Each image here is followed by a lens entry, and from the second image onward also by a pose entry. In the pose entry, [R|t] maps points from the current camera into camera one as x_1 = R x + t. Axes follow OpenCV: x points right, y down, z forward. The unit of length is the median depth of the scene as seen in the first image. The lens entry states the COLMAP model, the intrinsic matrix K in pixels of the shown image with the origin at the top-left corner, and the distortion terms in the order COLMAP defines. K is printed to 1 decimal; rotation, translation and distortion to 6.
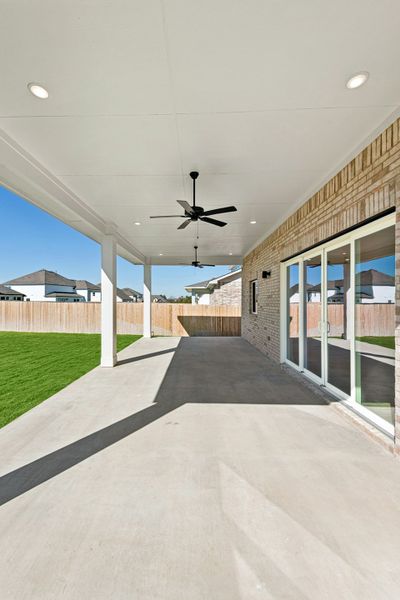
lens RADIAL K [[254.8, 0, 184.8], [0, 254.8, 302.0], [0, 0, 1]] dist [0.000293, -0.000066]
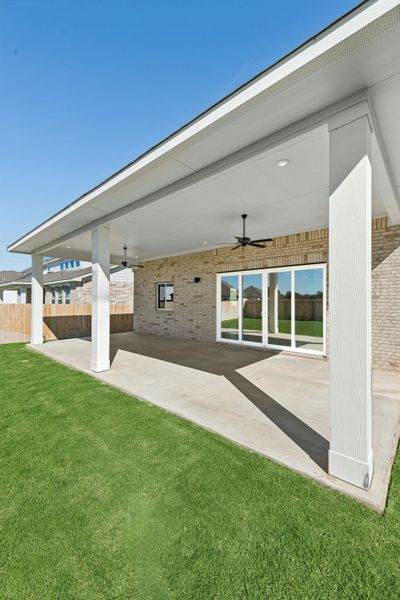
lens RADIAL K [[250.3, 0, 193.8], [0, 250.3, 299.7], [0, 0, 1]] dist [0.016137, -0.007392]
pose [[0.651604, 0.001075, 0.758559, -0.810885], [0.000098, 0.999999, -0.001501, -0.001877], [-0.758560, 0.001052, 0.651603, 0.163094]]
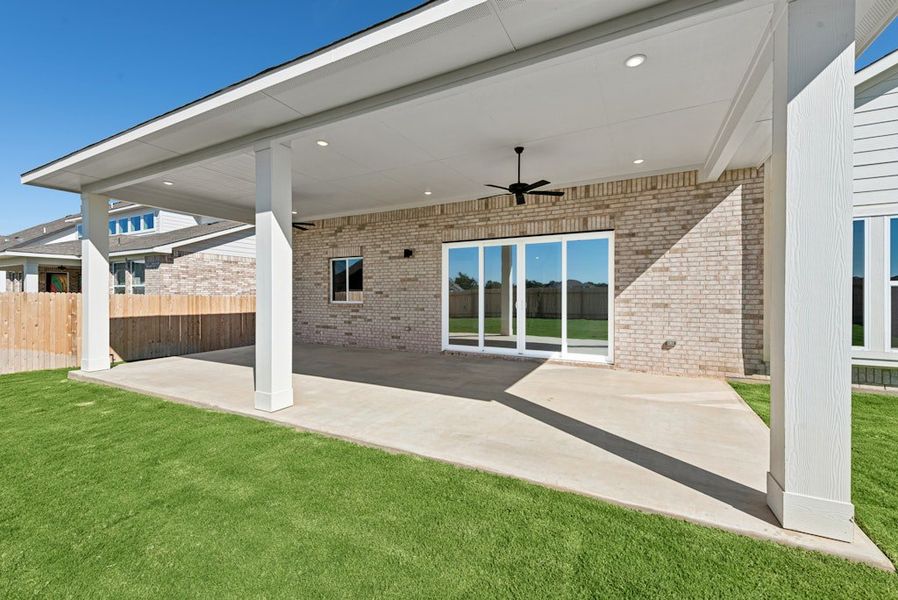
lens RADIAL K [[374.7, 0, 446.6], [0, 374.7, 296.7], [0, 0, 1]] dist [0.016137, -0.007392]
pose [[0.423760, -0.007422, 0.905744, -0.868622], [0.000568, 0.999968, 0.007928, 0.029260], [-0.905774, -0.002845, 0.423751, 0.406857]]
